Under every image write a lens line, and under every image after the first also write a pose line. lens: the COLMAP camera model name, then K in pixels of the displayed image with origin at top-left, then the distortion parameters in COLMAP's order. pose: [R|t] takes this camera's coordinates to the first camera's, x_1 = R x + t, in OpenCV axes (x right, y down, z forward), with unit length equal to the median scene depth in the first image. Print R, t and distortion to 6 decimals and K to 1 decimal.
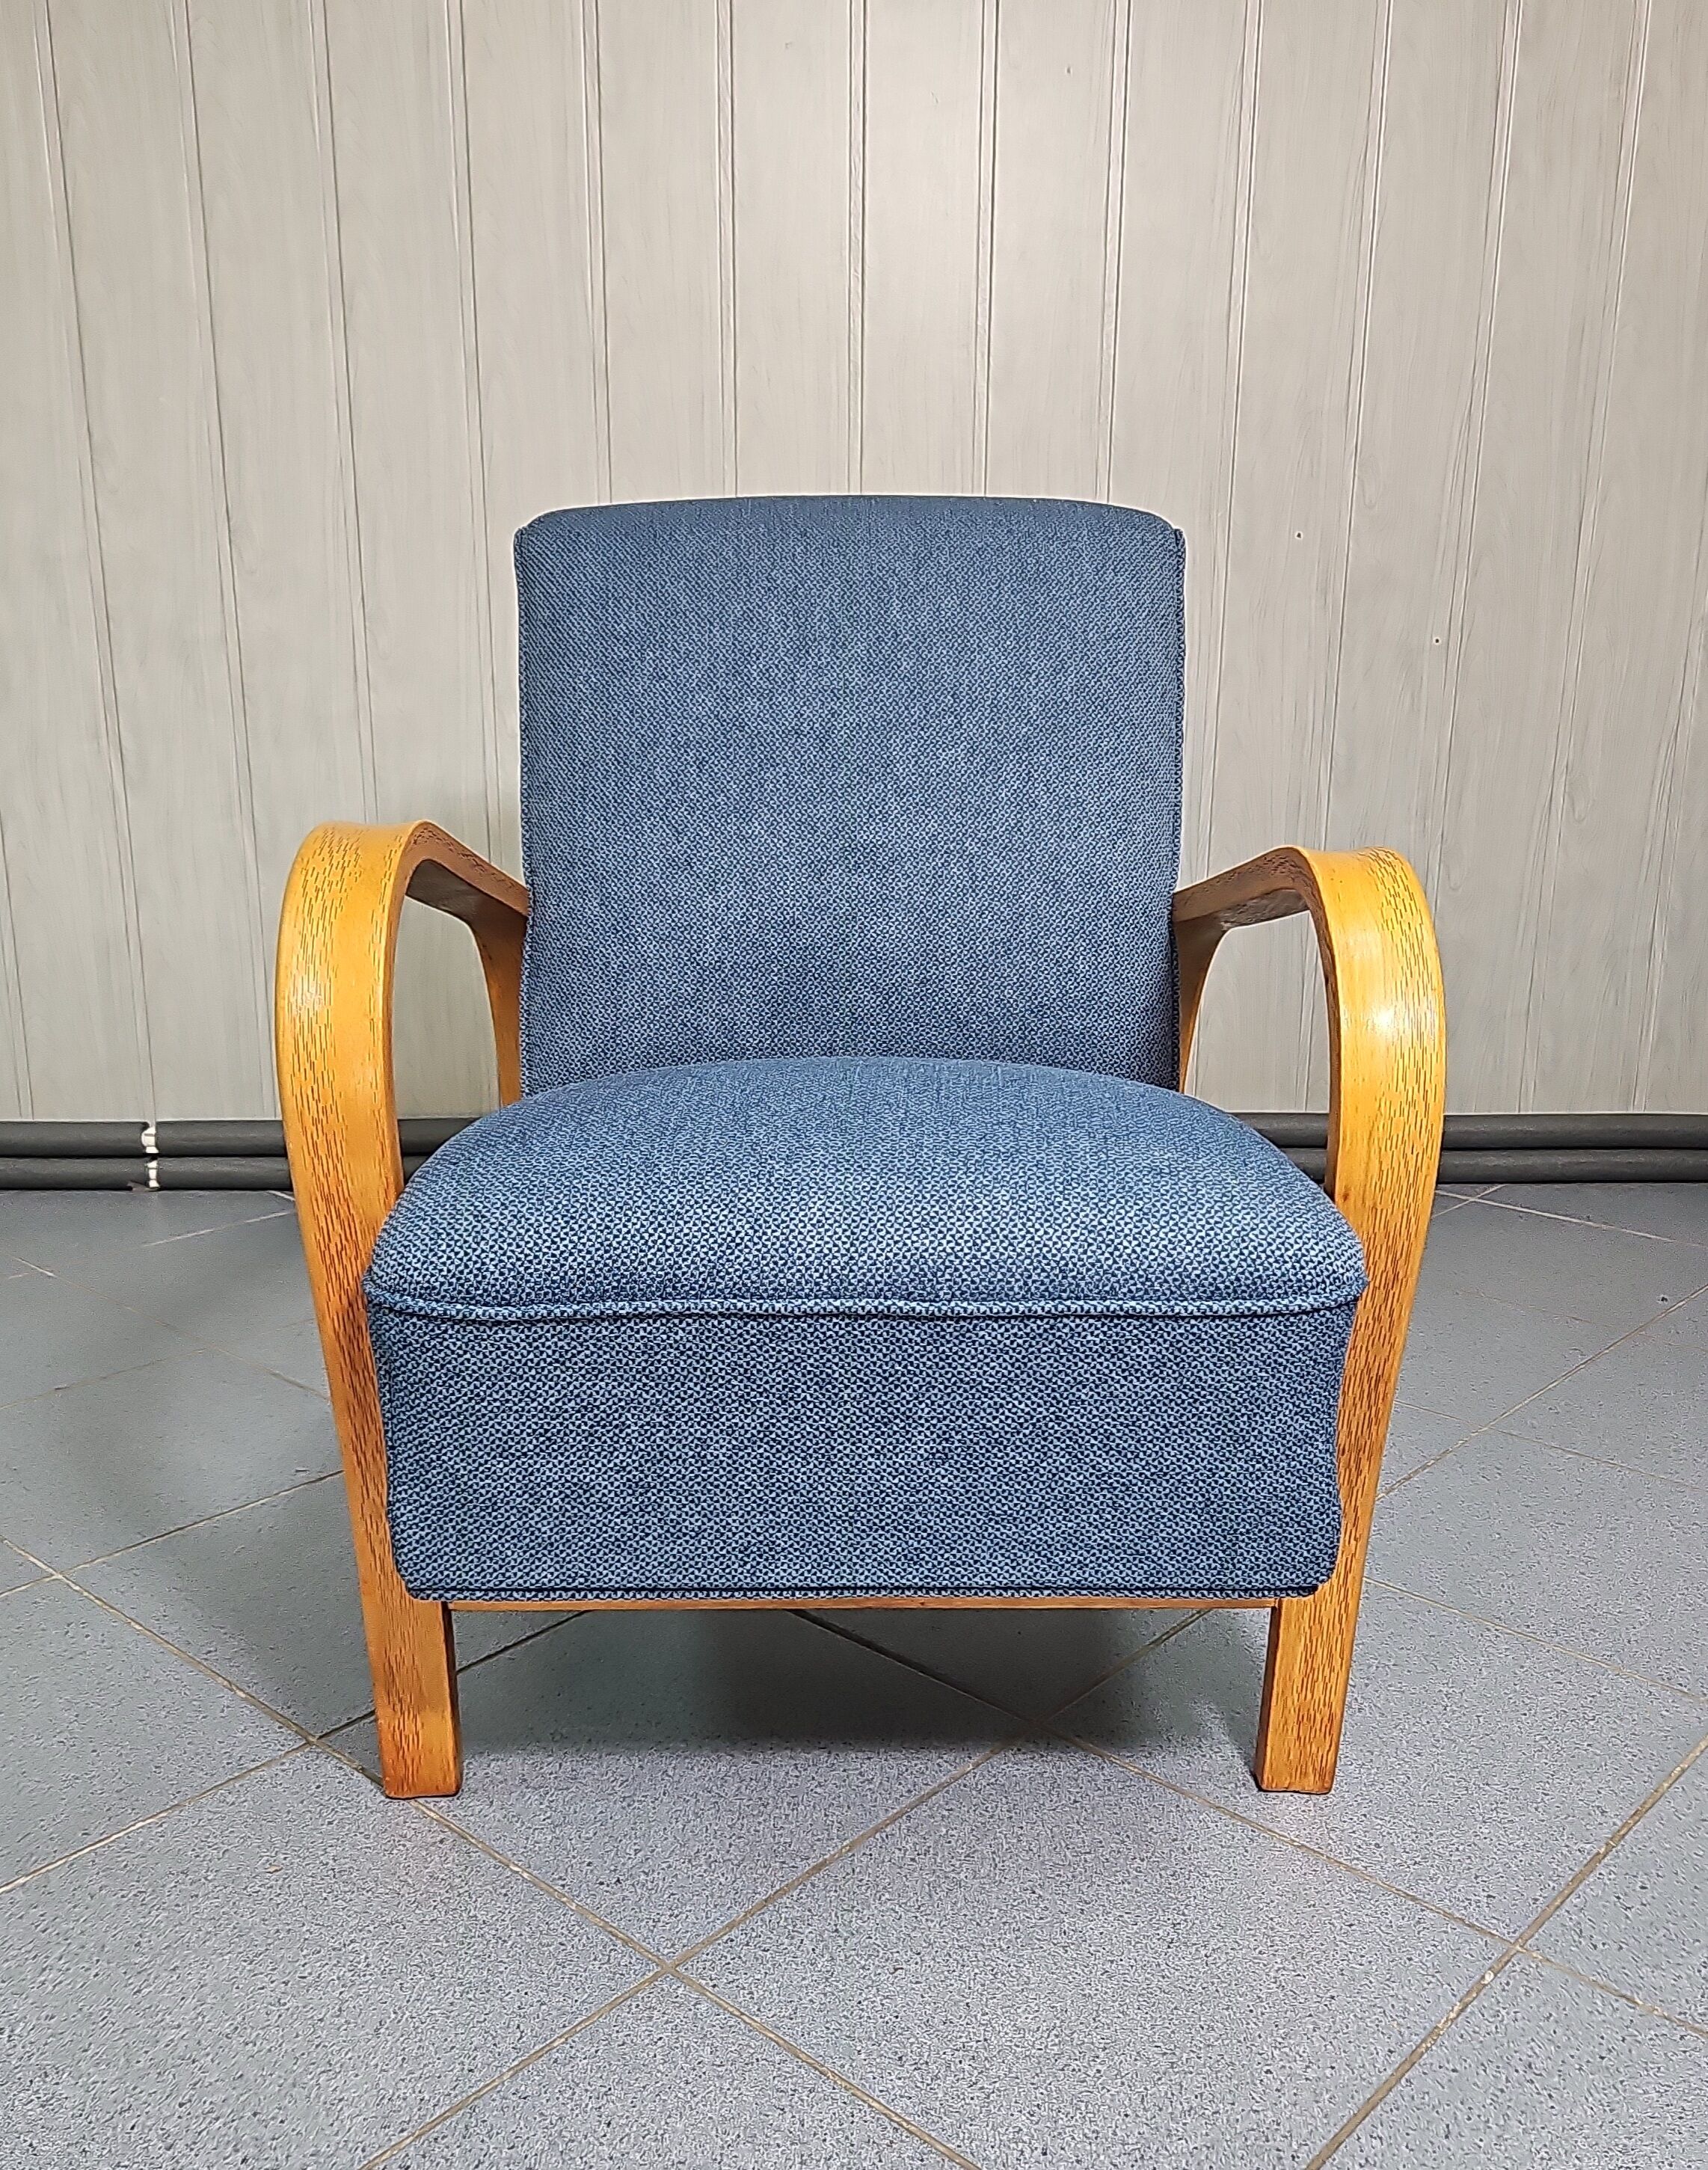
lens RADIAL K [[2062.1, 0, 858.2], [0, 2062.1, 1171.5], [0, 0, 1]] dist [0.022043, 0.000000]
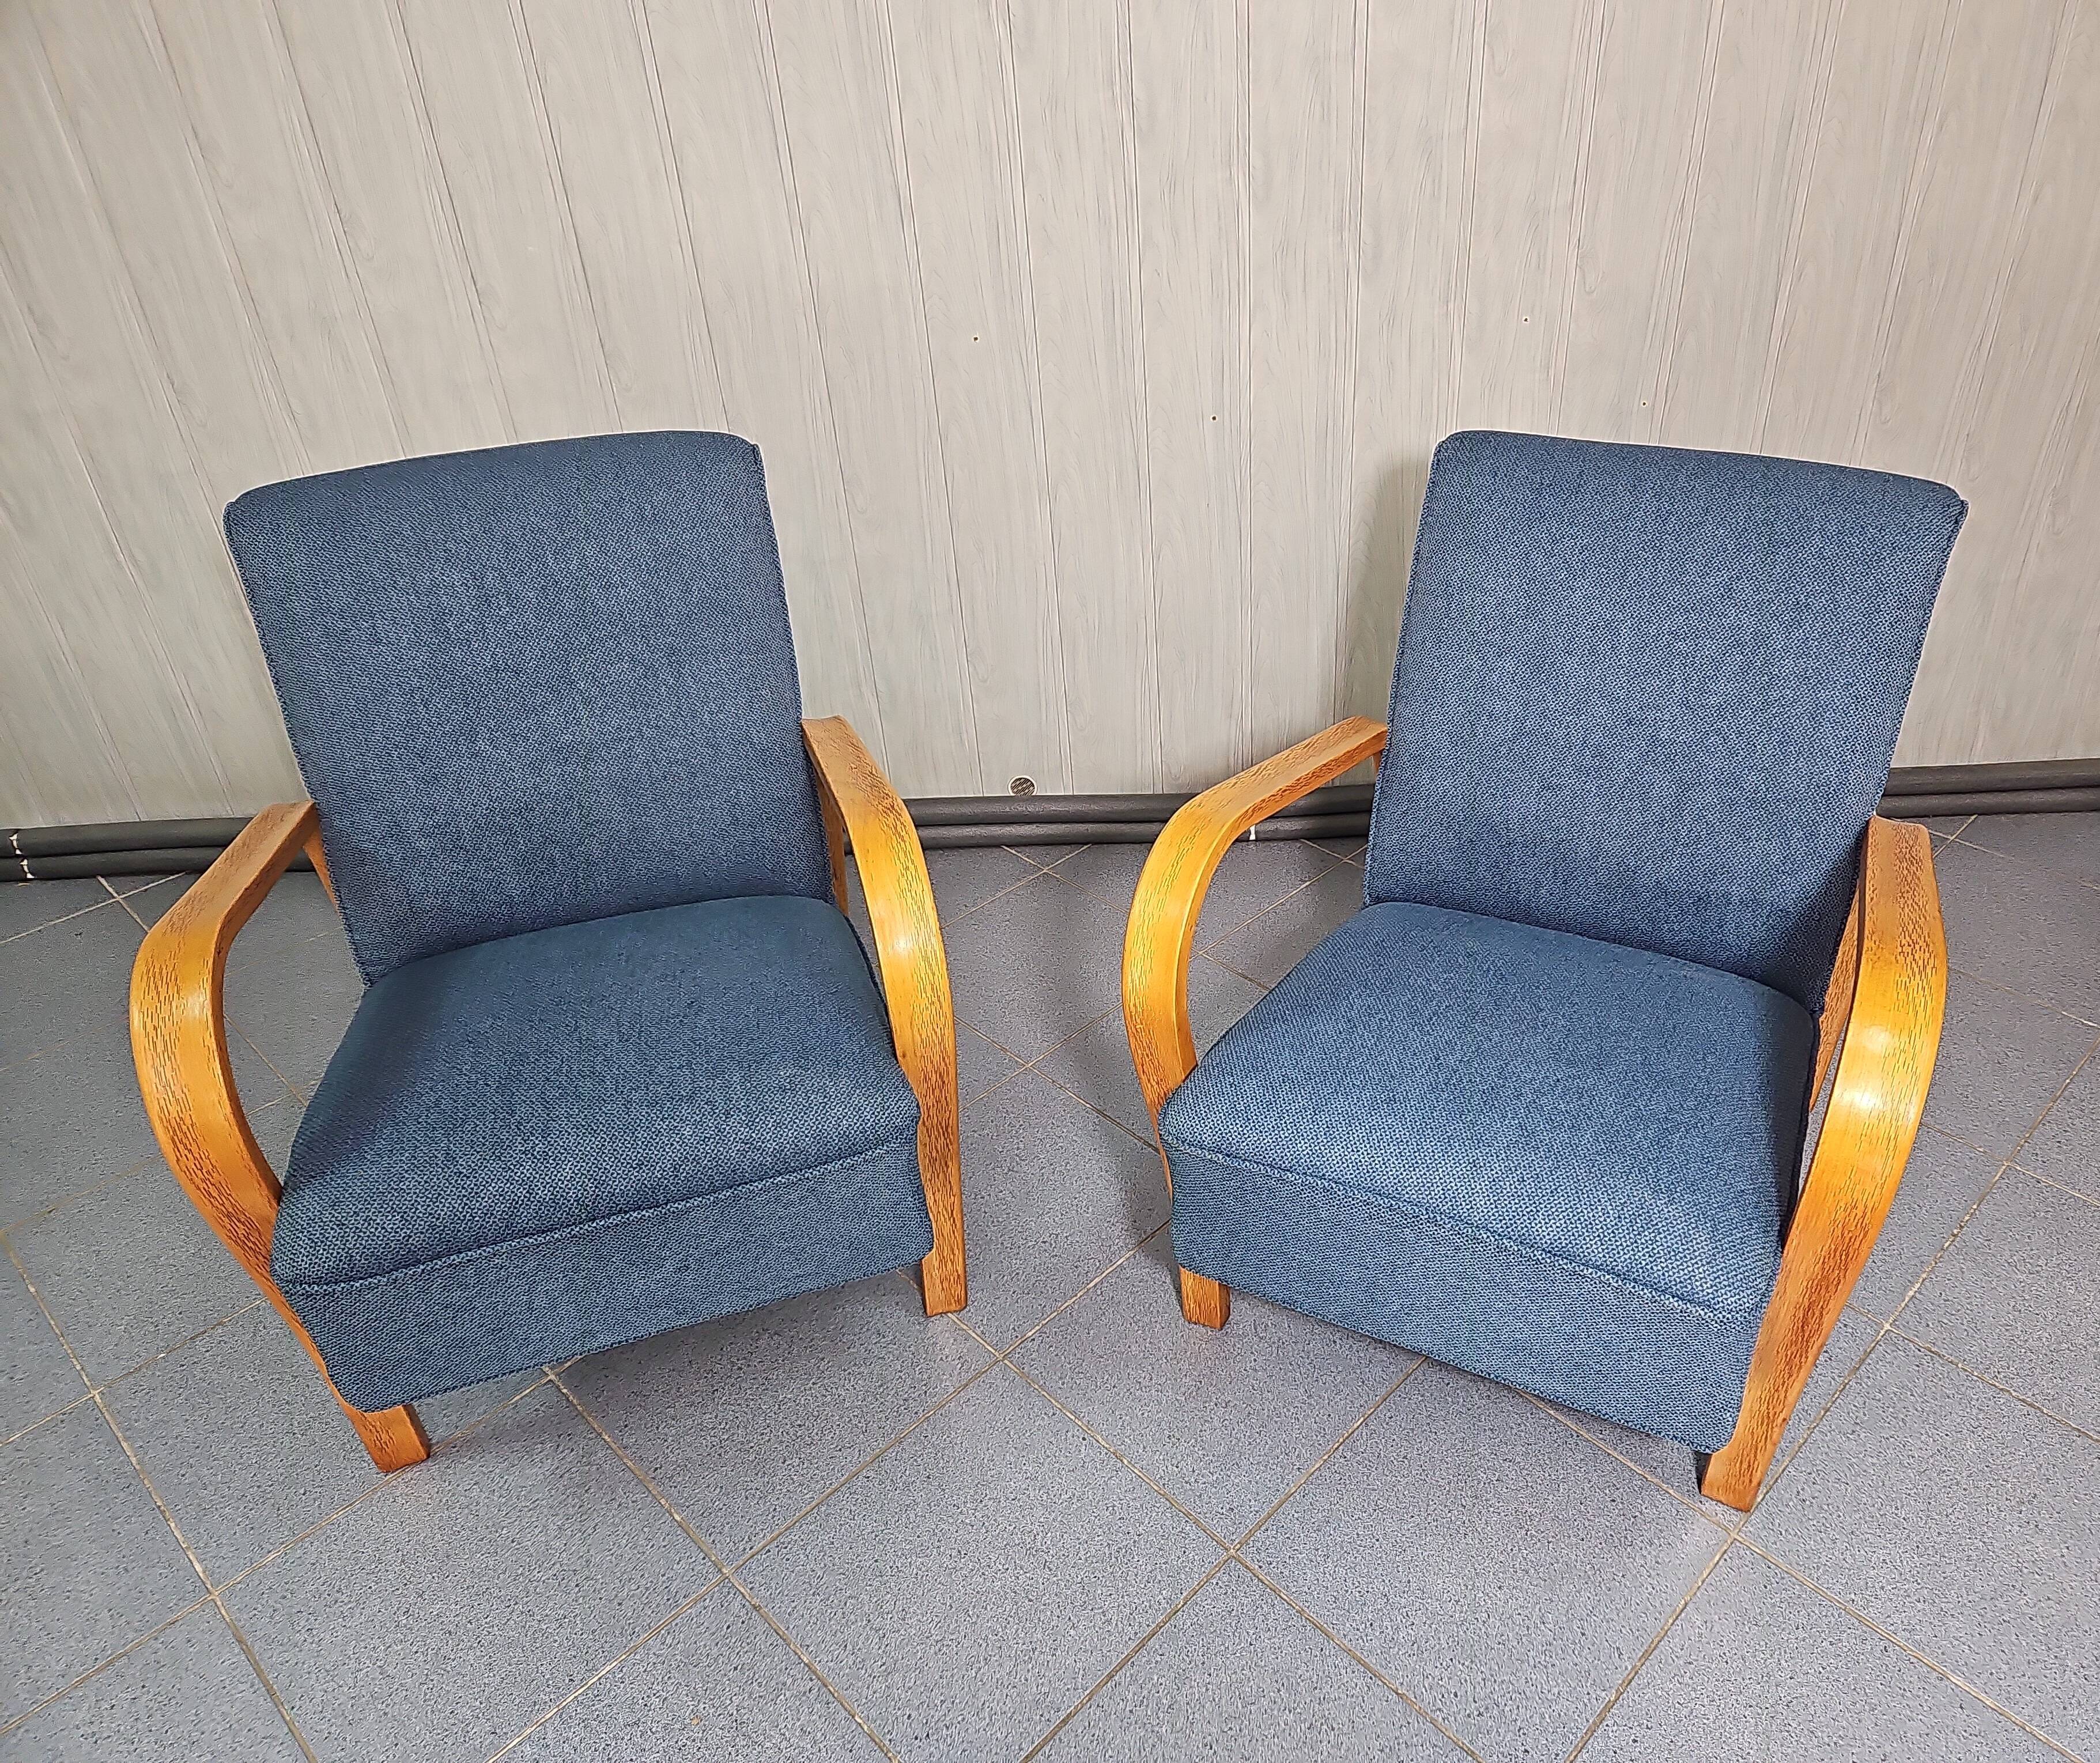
lens RADIAL K [[1571.1, 0, 1193.8], [0, 1571.1, 890.3], [0, 0, 1]] dist [0.046101, -0.041908]
pose [[0.998998, -0.011728, -0.043183, 0.066877], [0.024537, 0.950590, 0.309479, -0.298379], [0.037420, -0.310228, 0.949925, 0.065494]]
